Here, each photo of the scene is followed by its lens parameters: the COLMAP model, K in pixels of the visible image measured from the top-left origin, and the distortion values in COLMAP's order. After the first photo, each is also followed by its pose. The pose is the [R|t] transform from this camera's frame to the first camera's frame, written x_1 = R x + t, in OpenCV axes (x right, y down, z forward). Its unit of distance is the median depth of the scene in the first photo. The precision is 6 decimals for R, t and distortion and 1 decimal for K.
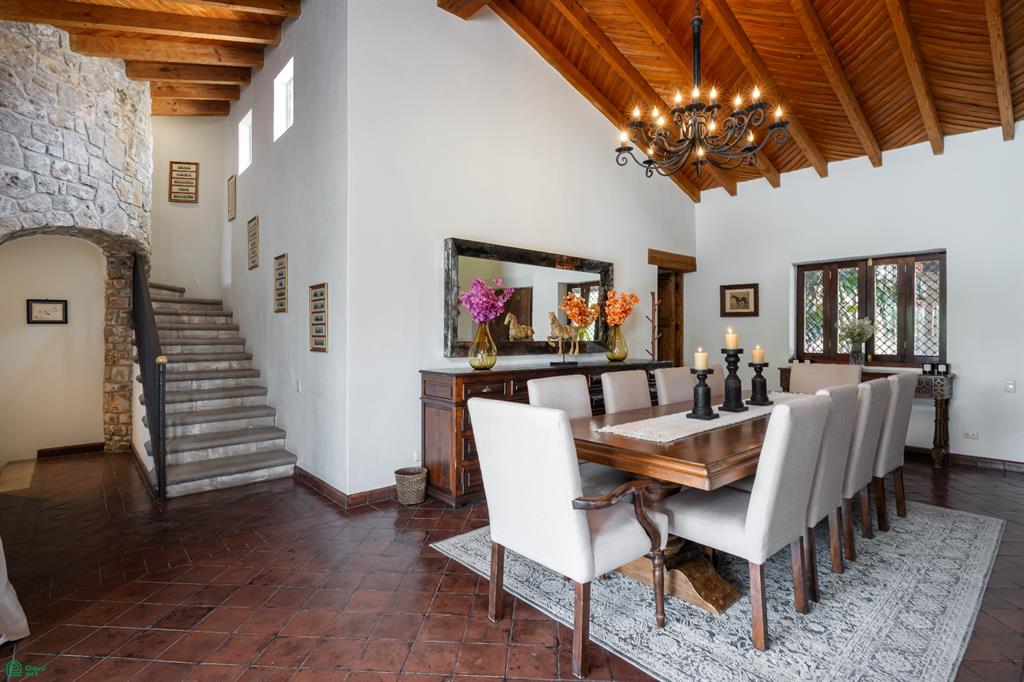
lens RADIAL K [[490.1, 0, 514.5], [0, 490.1, 338.8], [0, 0, 1]] dist [-0.012003, 0.000864]
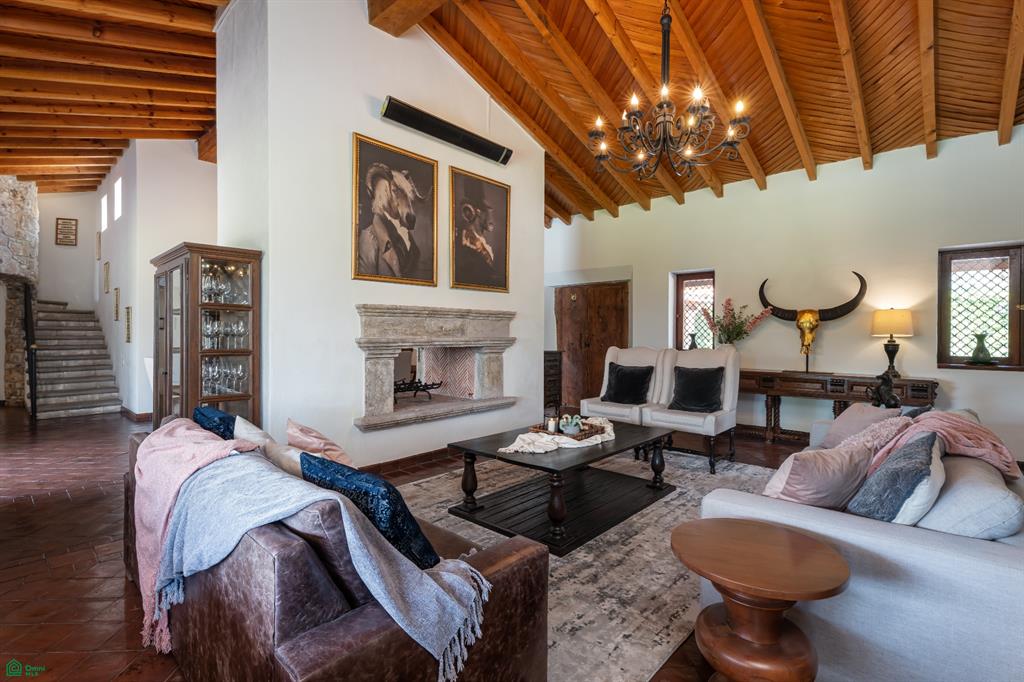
lens RADIAL K [[468.0, 0, 511.5], [0, 468.0, 339.3], [0, 0, 1]] dist [0.002660, -0.000593]
pose [[0.994909, 0.001076, 0.100770, 0.666861], [-0.001260, 0.999998, 0.001770, 0.006865], [-0.100768, -0.001888, 0.994908, -0.712593]]
